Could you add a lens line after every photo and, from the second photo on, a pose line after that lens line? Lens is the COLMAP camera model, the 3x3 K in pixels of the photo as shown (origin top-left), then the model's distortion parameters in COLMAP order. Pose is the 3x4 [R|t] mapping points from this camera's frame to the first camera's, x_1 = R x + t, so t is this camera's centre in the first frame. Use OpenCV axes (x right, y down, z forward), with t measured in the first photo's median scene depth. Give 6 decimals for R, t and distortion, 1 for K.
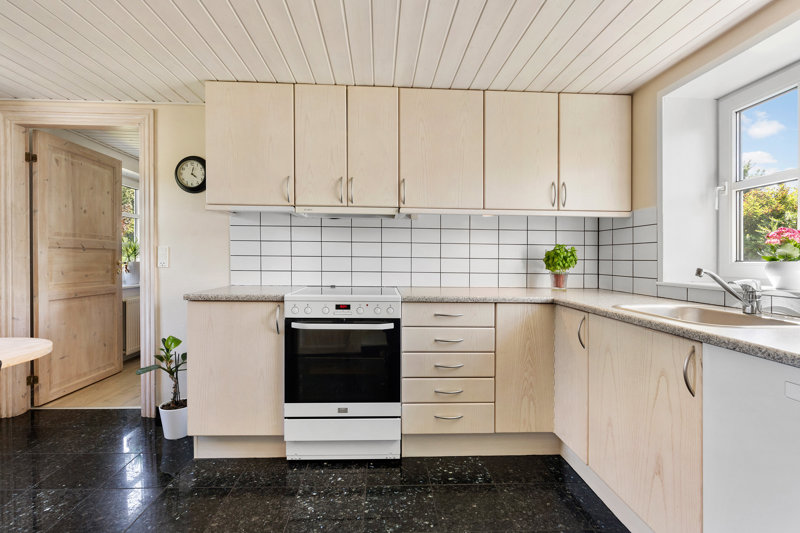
lens RADIAL K [[381.6, 0, 414.9], [0, 381.6, 257.7], [0, 0, 1]] dist [-0.001074, 0.000309]
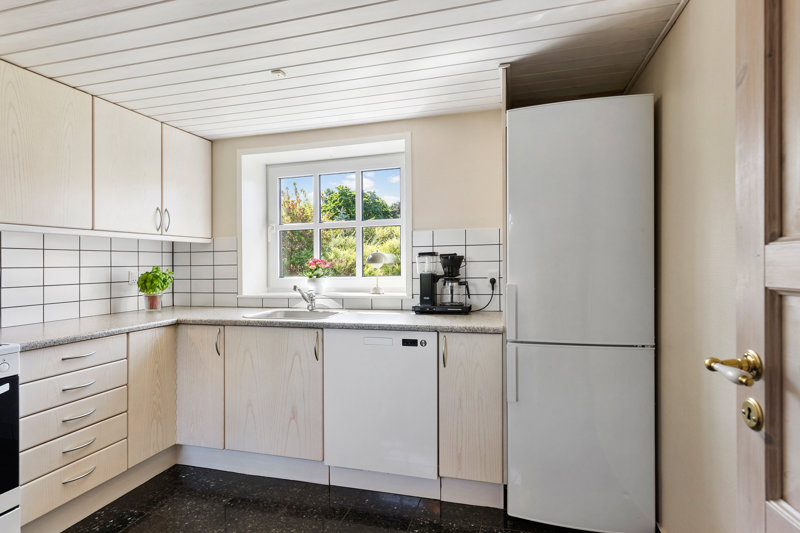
lens RADIAL K [[457.1, 0, 400.0], [0, 457.1, 261.2], [0, 0, 1]] dist [0.004677, 0.000339]
pose [[0.292071, -0.016835, 0.956249, -0.674408], [0.010455, 0.999842, 0.014409, -0.068107], [-0.956340, 0.005789, 0.292200, 0.016383]]
